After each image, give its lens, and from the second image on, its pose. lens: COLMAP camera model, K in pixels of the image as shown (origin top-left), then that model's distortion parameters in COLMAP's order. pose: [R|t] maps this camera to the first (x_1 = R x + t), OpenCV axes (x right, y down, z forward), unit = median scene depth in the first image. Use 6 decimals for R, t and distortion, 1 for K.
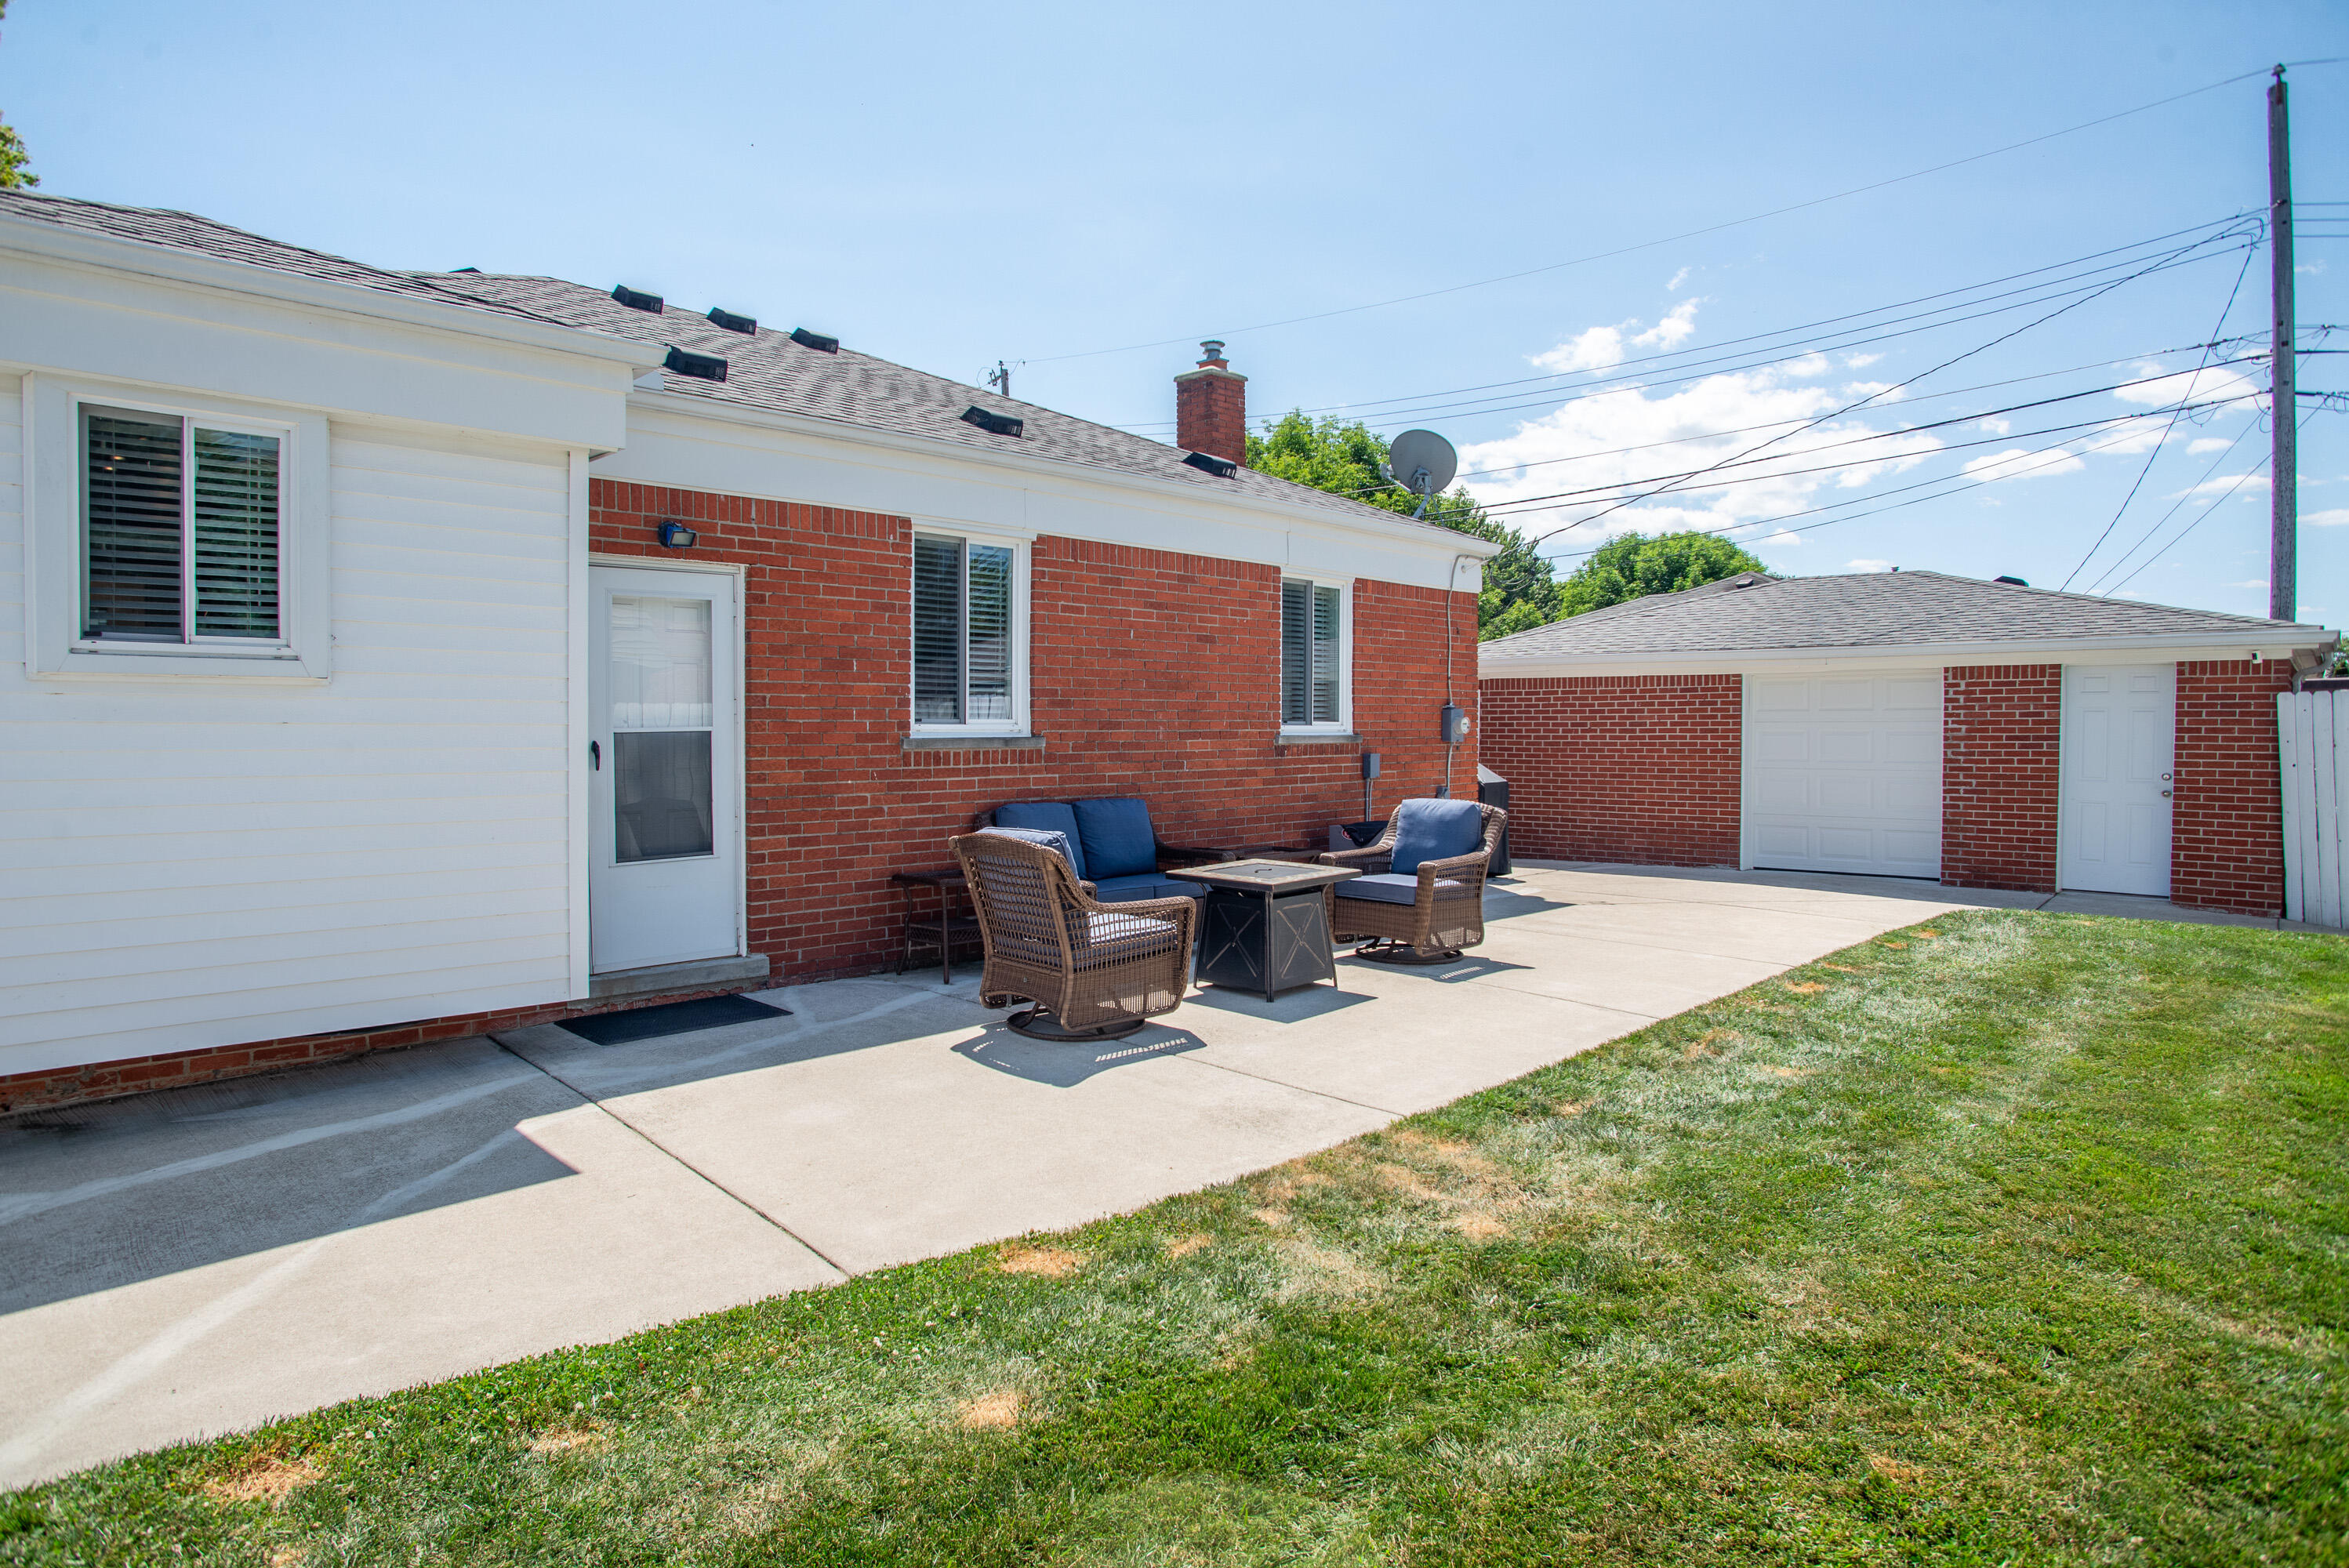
lens RADIAL K [[1348.6, 0, 1168.9], [0, 1348.6, 770.8], [0, 0, 1]] dist [-0.091035, 0.060978]
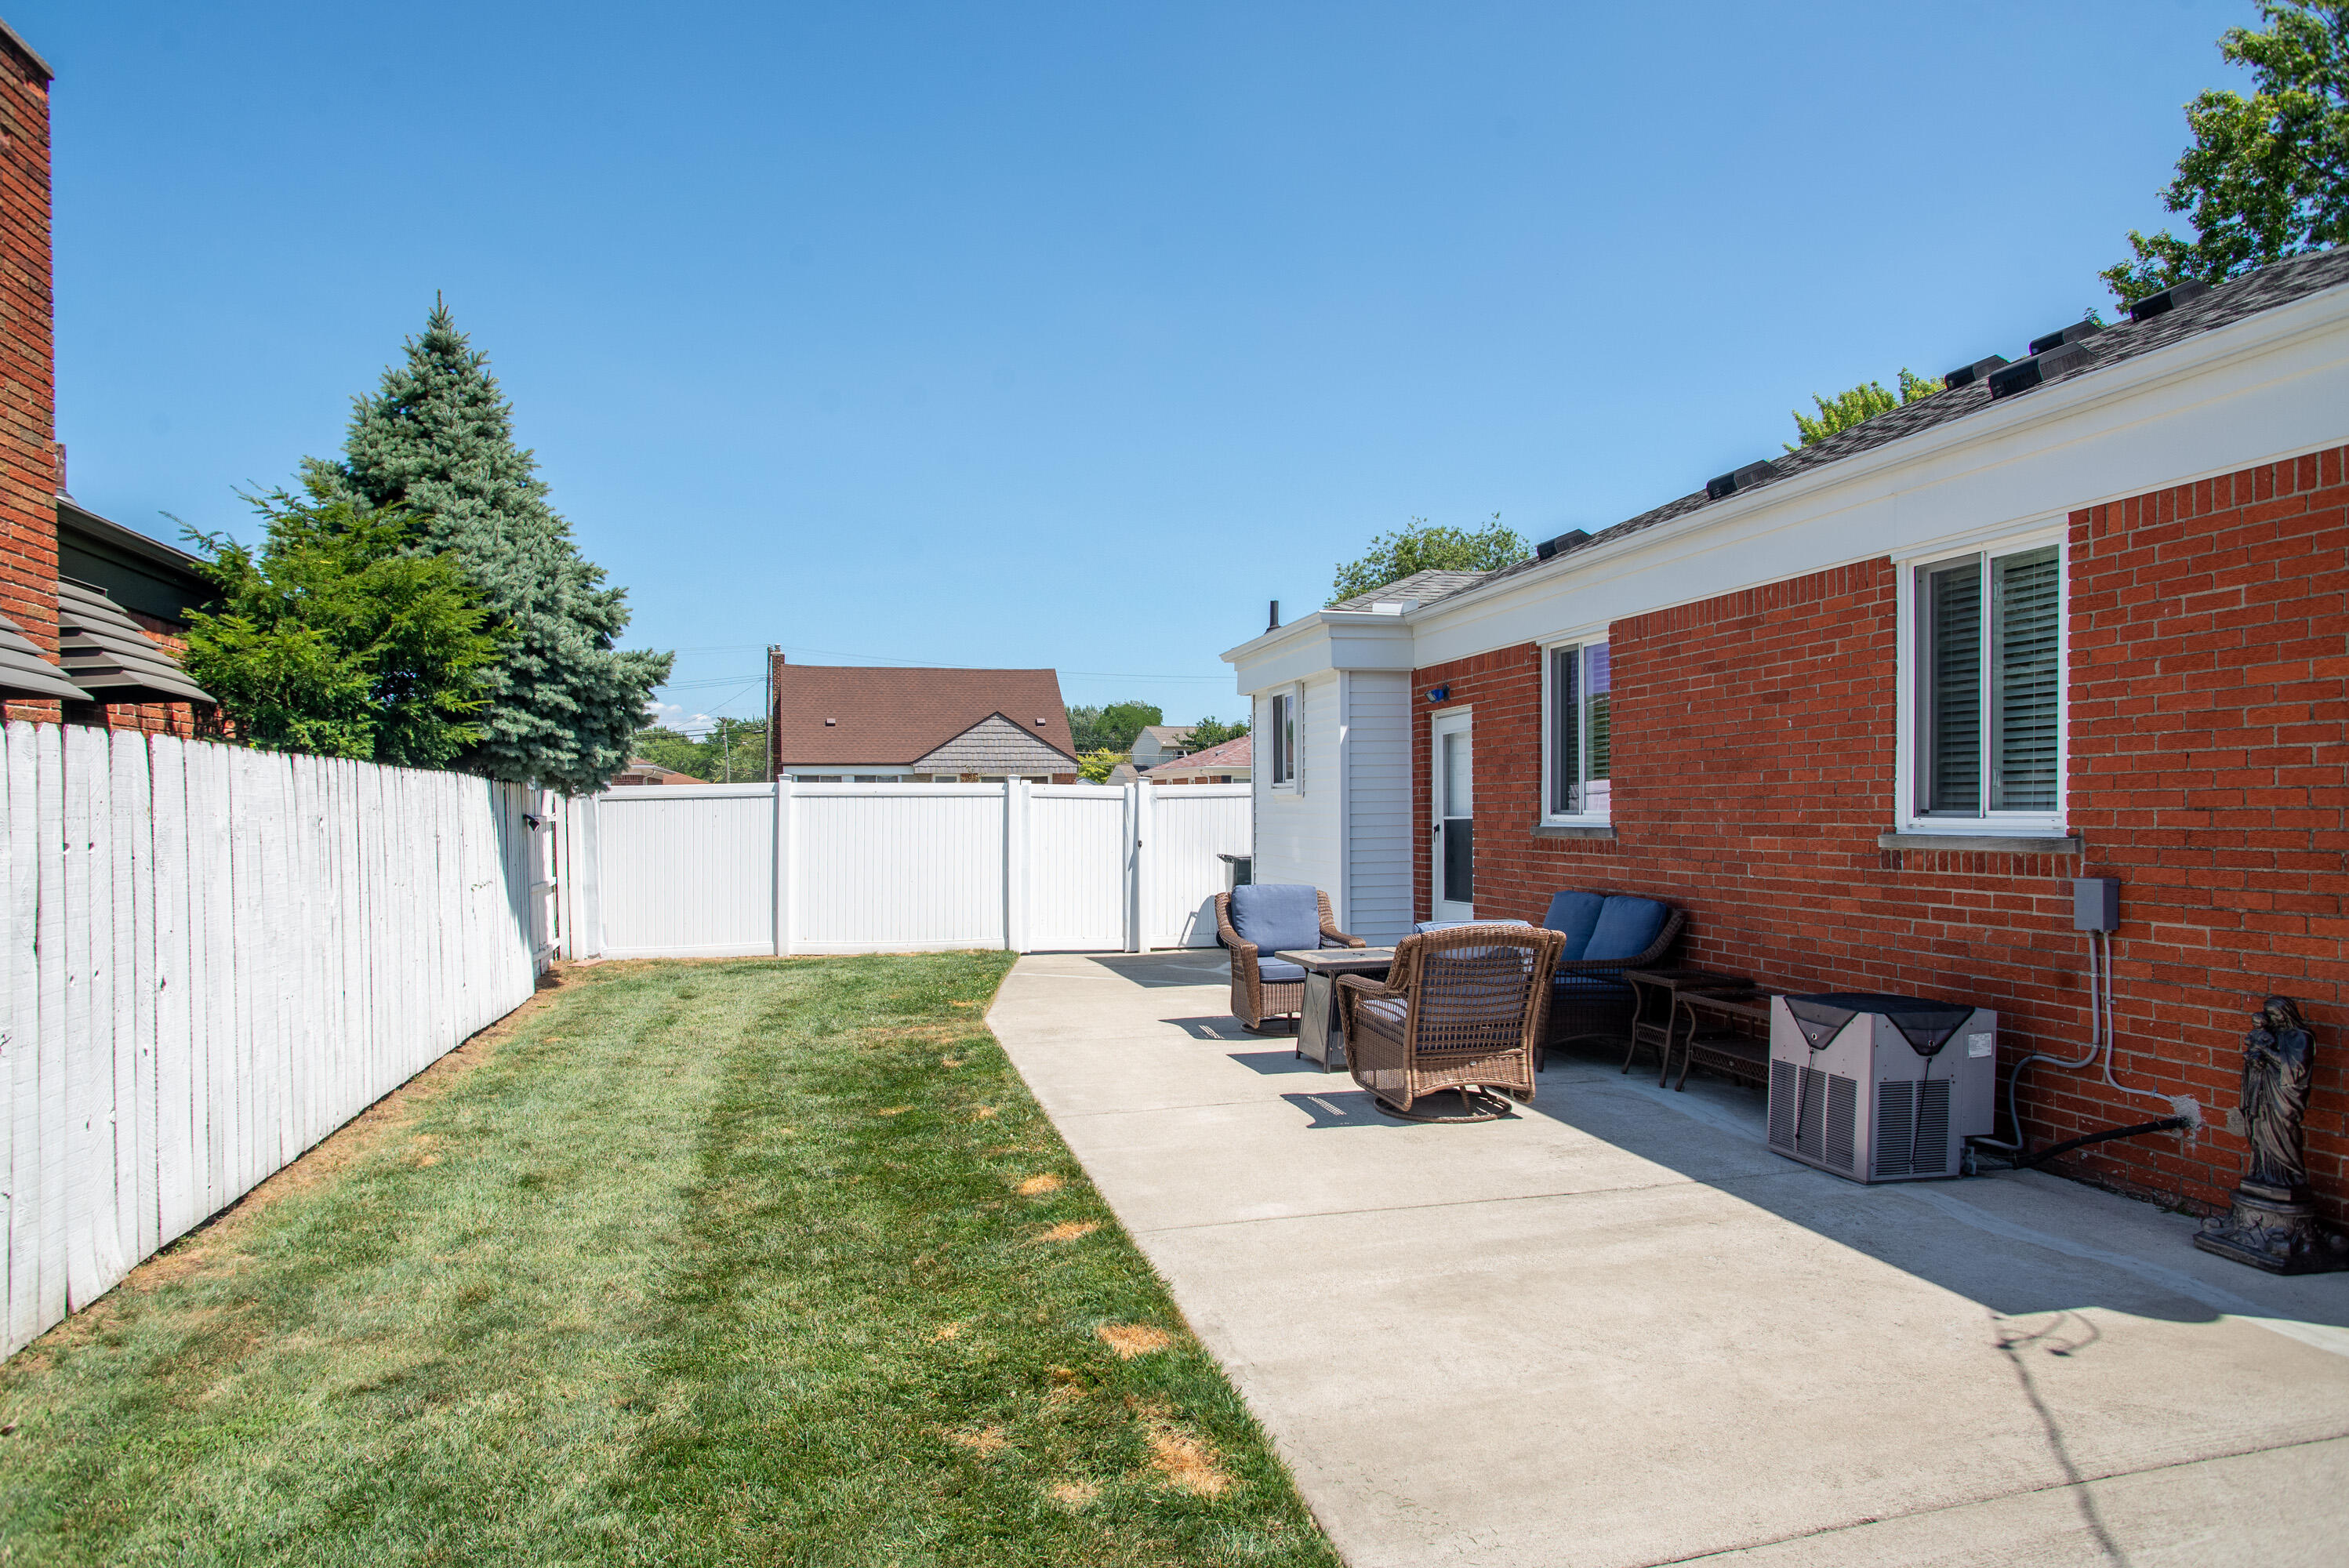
lens RADIAL K [[1386.9, 0, 1171.2], [0, 1386.9, 865.4], [0, 0, 1]] dist [-0.054216, 0.019957]
pose [[-0.537869, 0.036433, -0.842241, 0.930600], [-0.022137, 0.998111, 0.057313, -0.048351], [0.842738, 0.049472, -0.536046, 1.268832]]
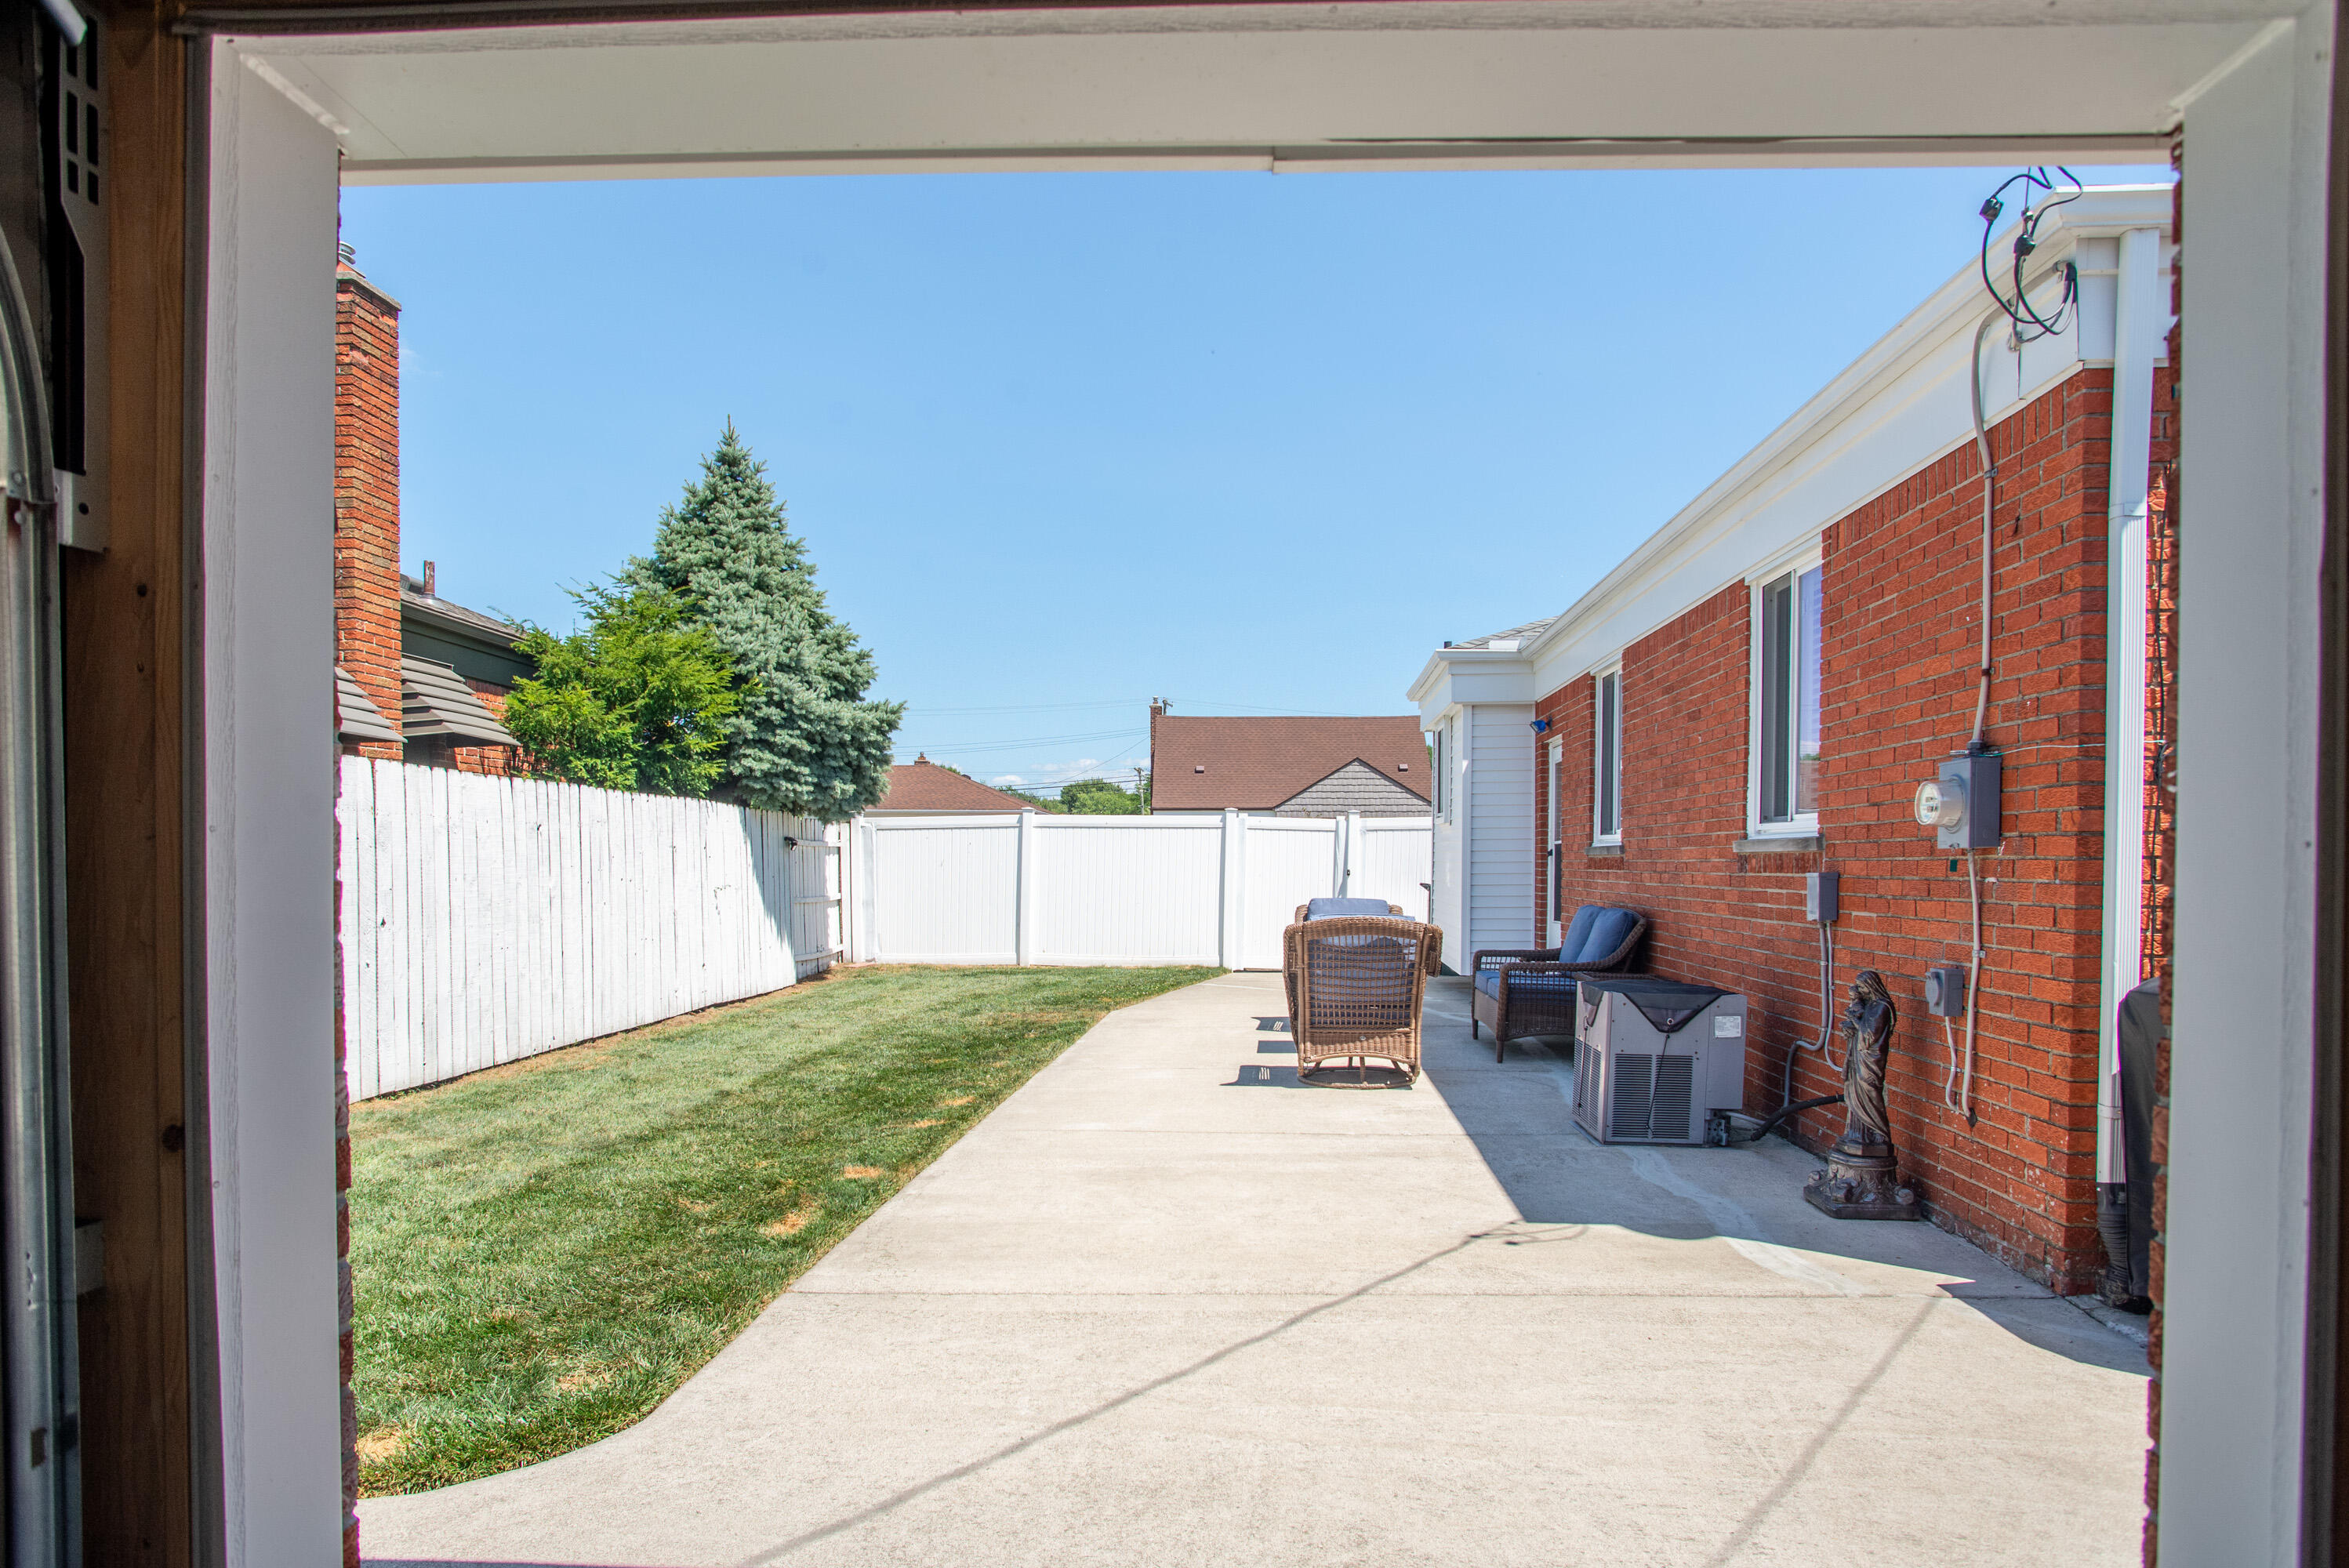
lens RADIAL K [[1396.3, 0, 1181.0], [0, 1396.3, 950.6], [0, 0, 1]] dist [-0.047680, 0.001510]
pose [[-0.766257, 0.037754, -0.641424, 0.858038], [-0.024615, 0.995815, 0.088018, -0.030143], [0.642062, 0.083233, -0.762121, 1.603922]]
